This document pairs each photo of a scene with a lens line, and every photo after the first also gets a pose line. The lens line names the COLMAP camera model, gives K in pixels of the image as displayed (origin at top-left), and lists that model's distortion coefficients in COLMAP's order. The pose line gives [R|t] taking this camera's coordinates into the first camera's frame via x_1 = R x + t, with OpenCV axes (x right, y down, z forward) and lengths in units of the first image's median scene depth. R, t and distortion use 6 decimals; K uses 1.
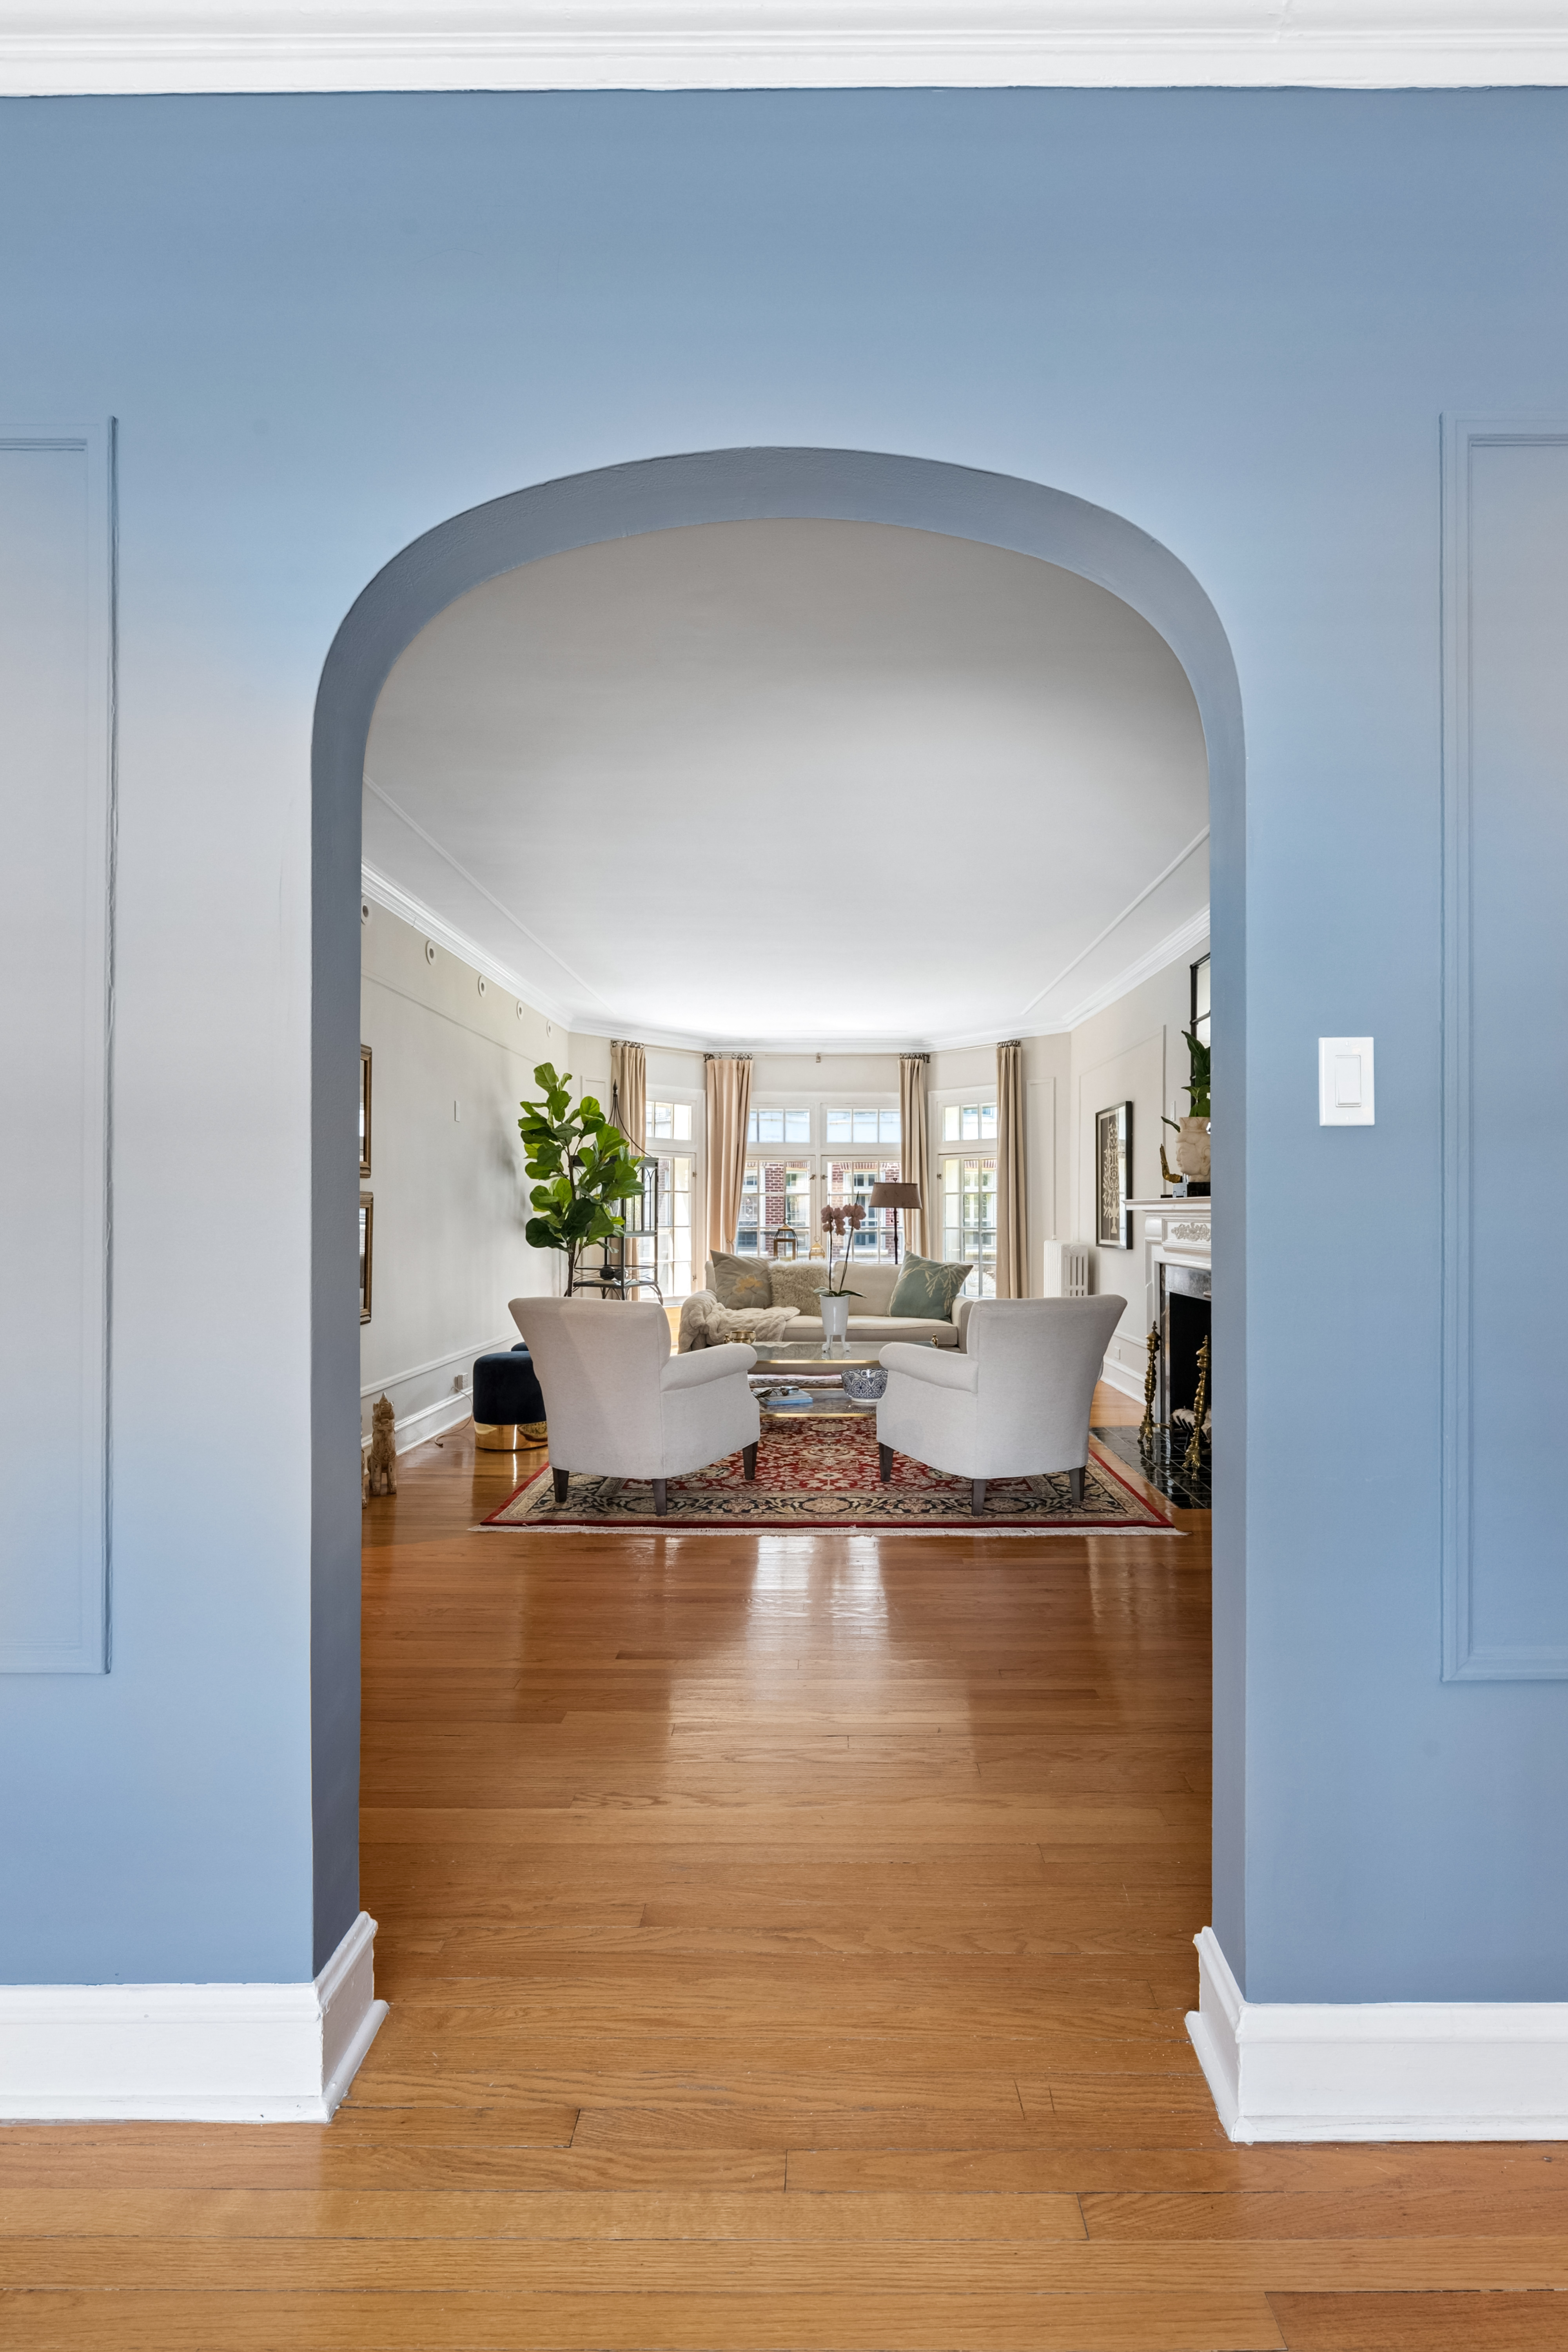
lens RADIAL K [[1029.9, 0, 830.9], [0, 1029.9, 1203.6], [0, 0, 1]] dist [0.002492, -0.000016]
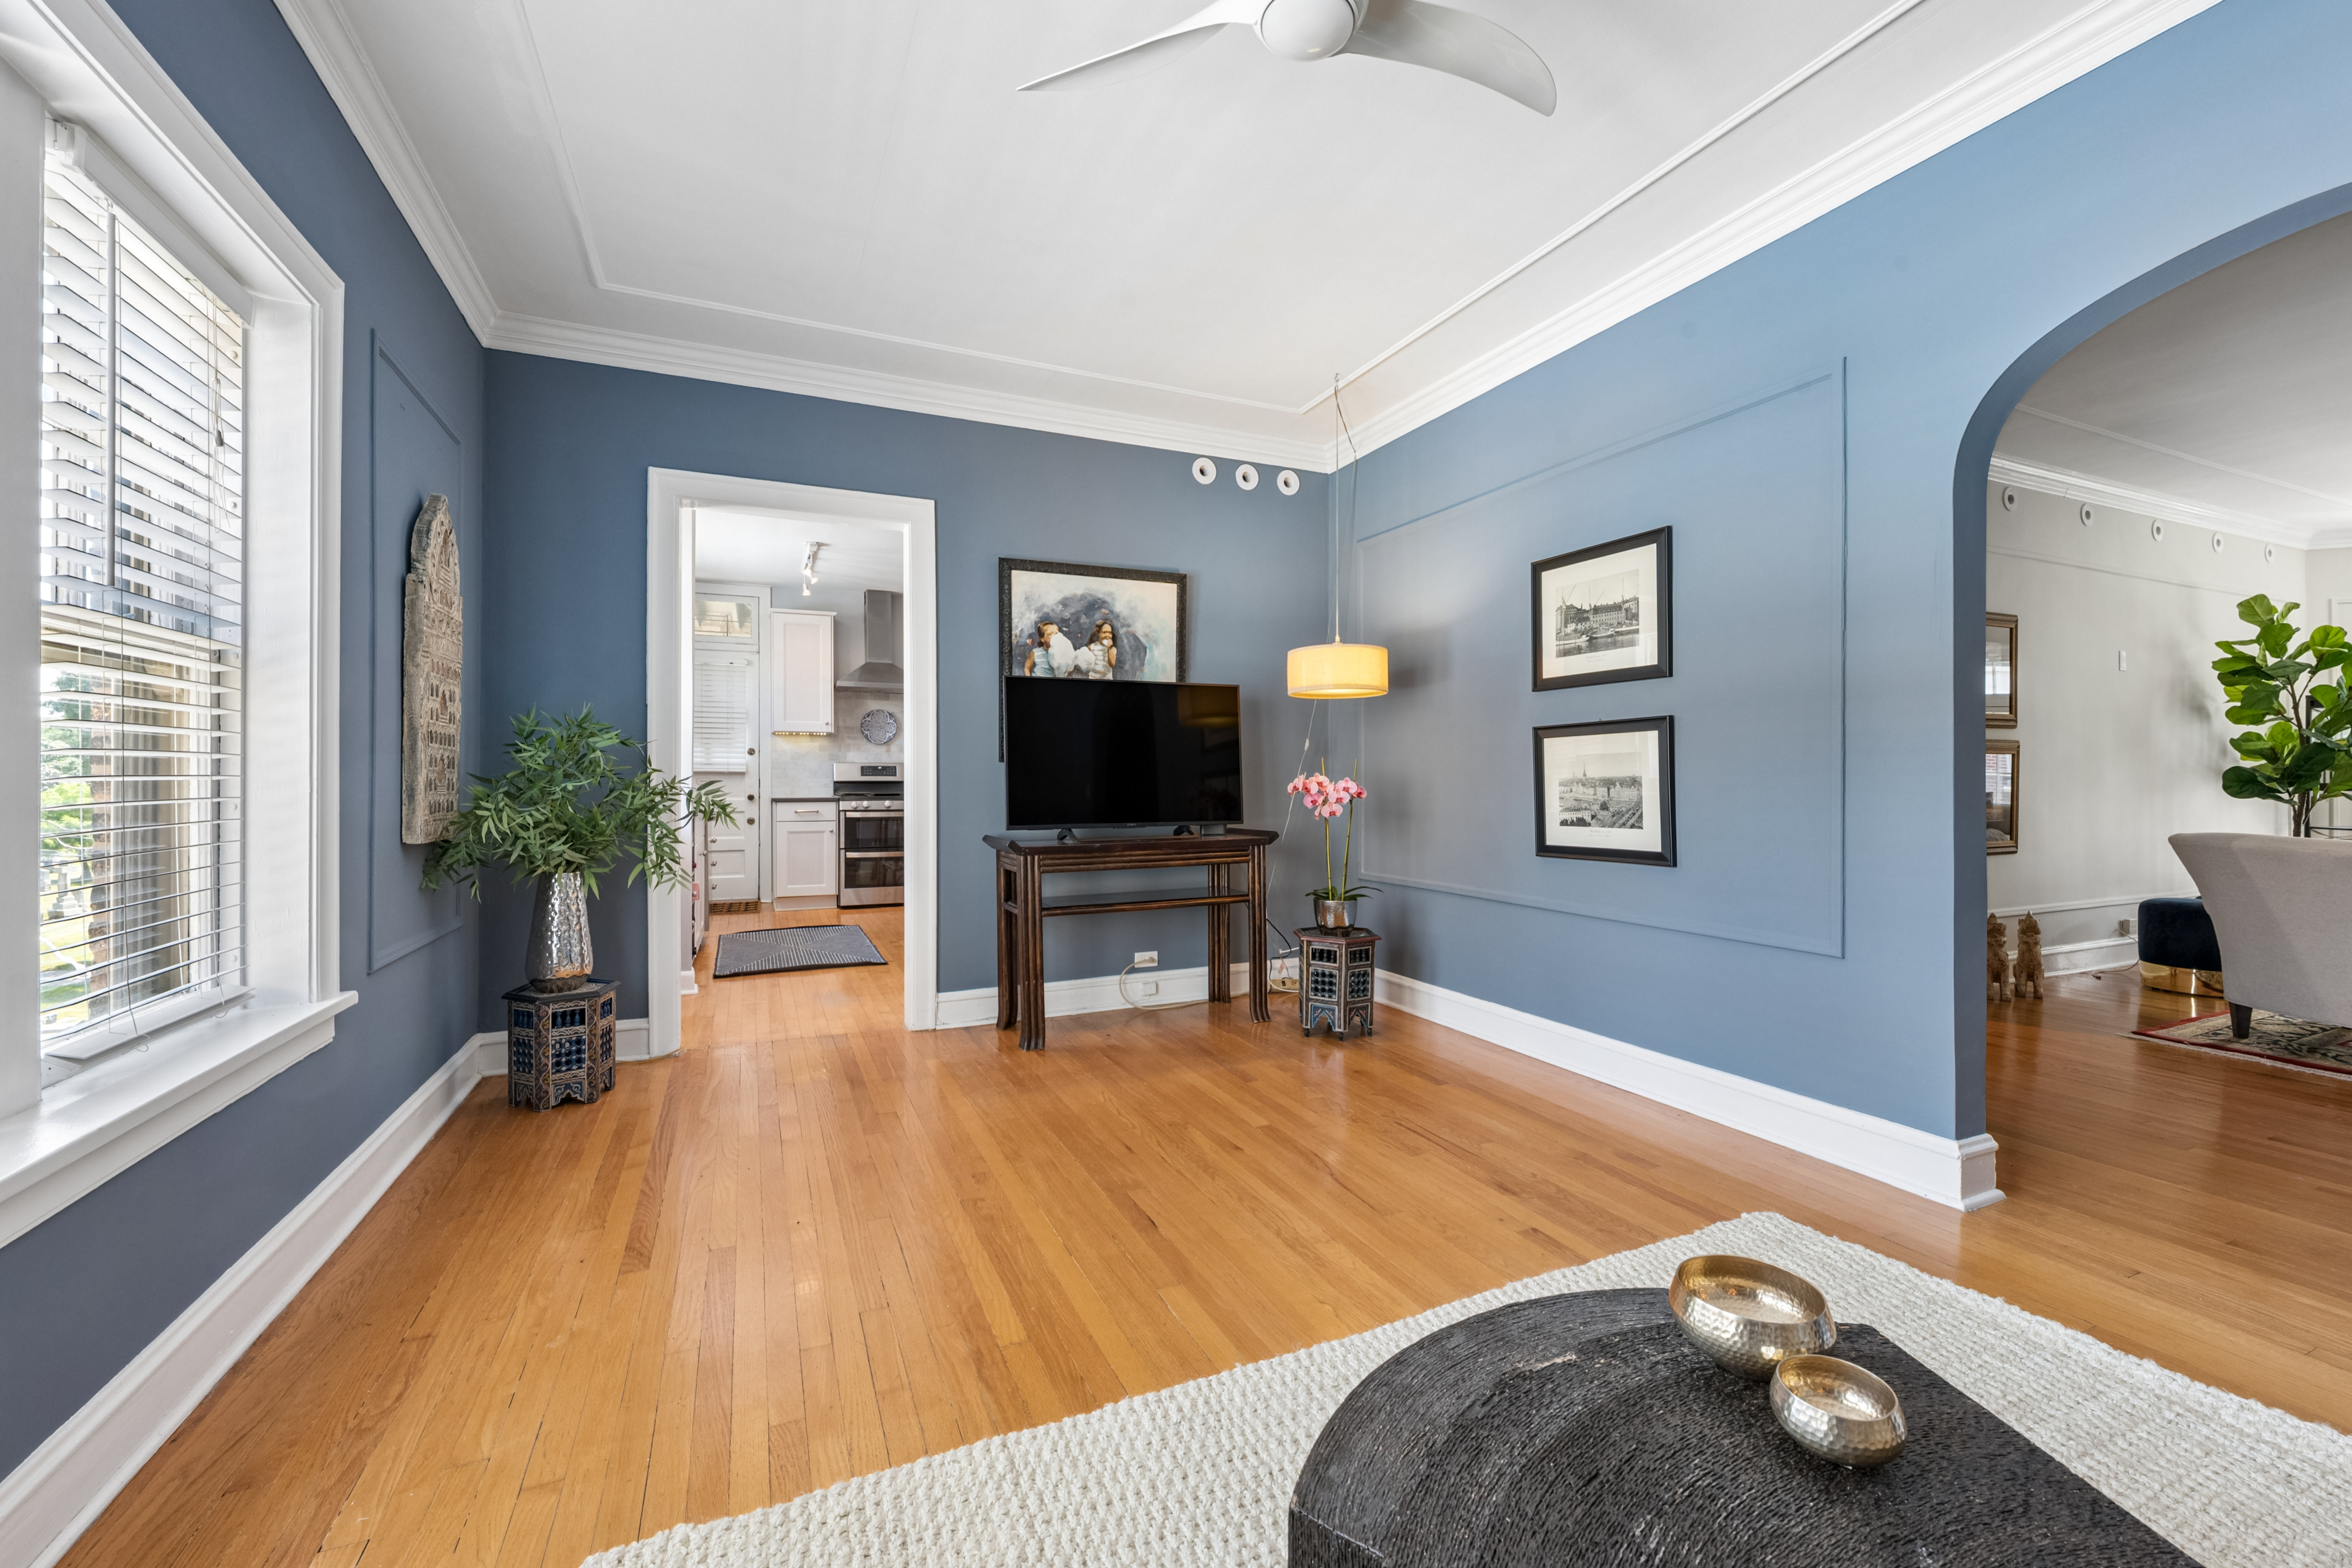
lens RADIAL K [[957.6, 0, 1179.9], [0, 957.6, 782.3], [0, 0, 1]] dist [-0.001626, 0.000373]
pose [[0.406568, 0.002569, -0.913617, 0.106202], [0.007370, 0.999954, 0.006092, 0.015682], [0.913591, -0.009211, 0.406531, -0.204979]]
